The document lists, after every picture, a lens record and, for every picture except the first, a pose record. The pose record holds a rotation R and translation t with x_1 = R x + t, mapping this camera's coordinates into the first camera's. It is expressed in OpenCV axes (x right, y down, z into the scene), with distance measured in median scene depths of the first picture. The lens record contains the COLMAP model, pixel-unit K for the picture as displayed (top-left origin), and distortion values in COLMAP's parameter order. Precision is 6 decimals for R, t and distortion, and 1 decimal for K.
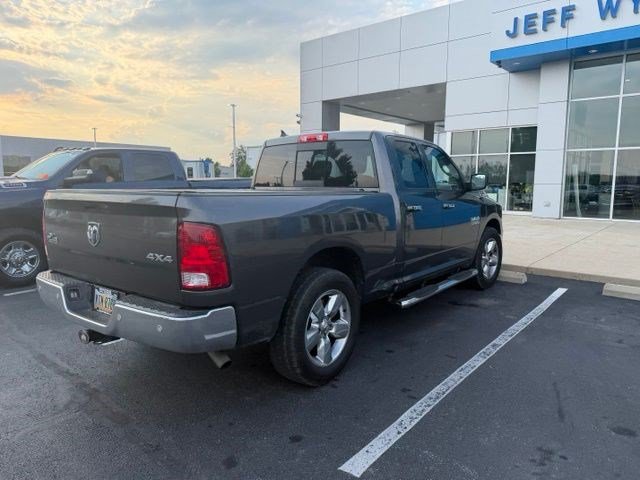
lens RADIAL K [[448.2, 0, 322.2], [0, 448.2, 241.0], [0, 0, 1]] dist [0.002913, -0.012713]
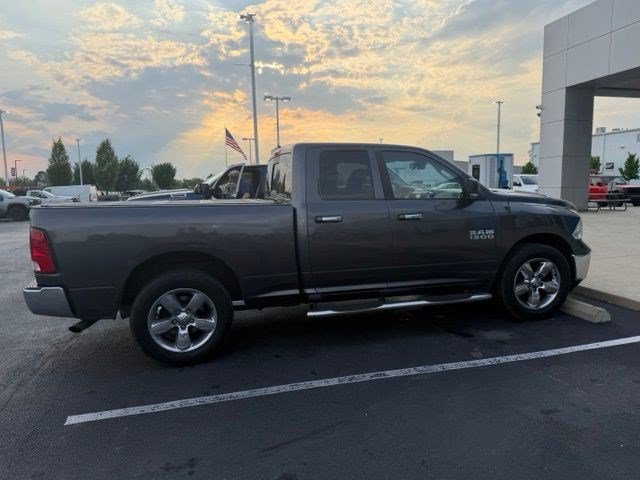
lens RADIAL K [[447.3, 0, 324.0], [0, 447.3, 241.6], [0, 0, 1]] dist [0.039516, -0.075186]
pose [[0.803712, 0.050728, -0.592852, 0.613314], [-0.052086, 0.998532, 0.014829, -0.030002], [0.592734, 0.018962, 0.805175, 0.159813]]
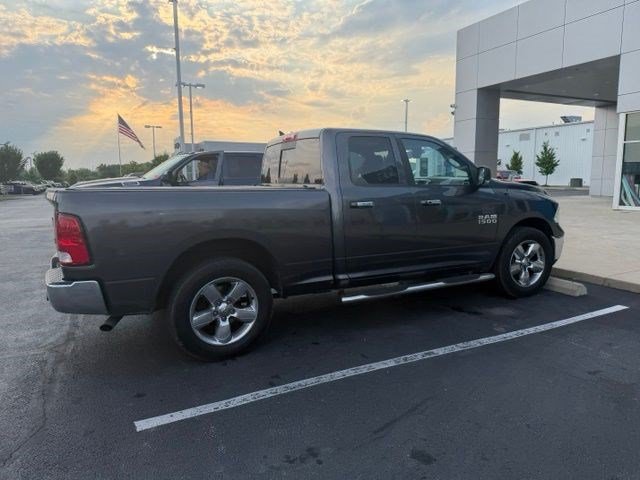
lens RADIAL K [[448.2, 0, 322.2], [0, 448.2, 241.0], [0, 0, 1]] dist [0.002913, -0.012713]
pose [[0.910137, 0.042291, -0.412144, 0.419702], [-0.037721, 0.999103, 0.019220, -0.006323], [0.412587, -0.001947, 0.910916, 0.052889]]
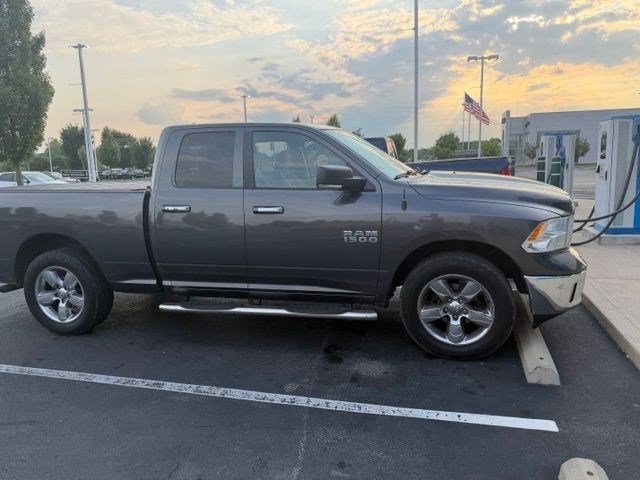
lens RADIAL K [[450.0, 0, 325.9], [0, 450.0, 238.1], [0, 0, 1]] dist [0.002106, -0.007850]
pose [[0.409325, 0.135215, -0.902314, 0.916037], [-0.084093, 0.990339, 0.110258, -0.110877], [0.908505, 0.030747, 0.416741, 0.702710]]
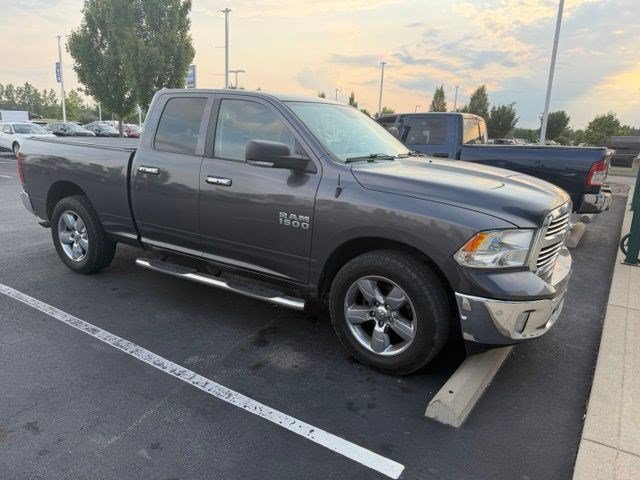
lens RADIAL K [[450.0, 0, 325.9], [0, 450.0, 238.1], [0, 0, 1]] dist [0.002106, -0.007850]
pose [[0.108954, 0.231286, -0.966765, 0.947647], [-0.170292, 0.962521, 0.211079, -0.158234], [0.979352, 0.141634, 0.144257, 0.979478]]
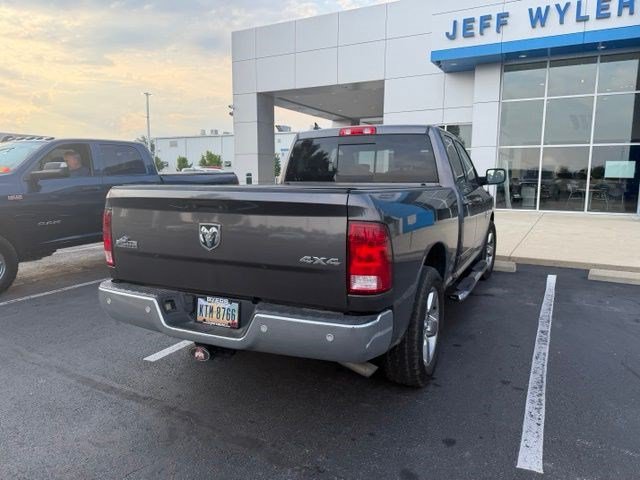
lens RADIAL K [[450.1, 0, 320.9], [0, 450.1, 238.0], [0, 0, 1]] dist [0.003392, -0.006369]
pose [[0.980743, -0.026318, 0.193523, -0.247014], [0.025347, 0.999651, 0.007492, -0.007157], [-0.193652, -0.002443, 0.981067, 0.047888]]
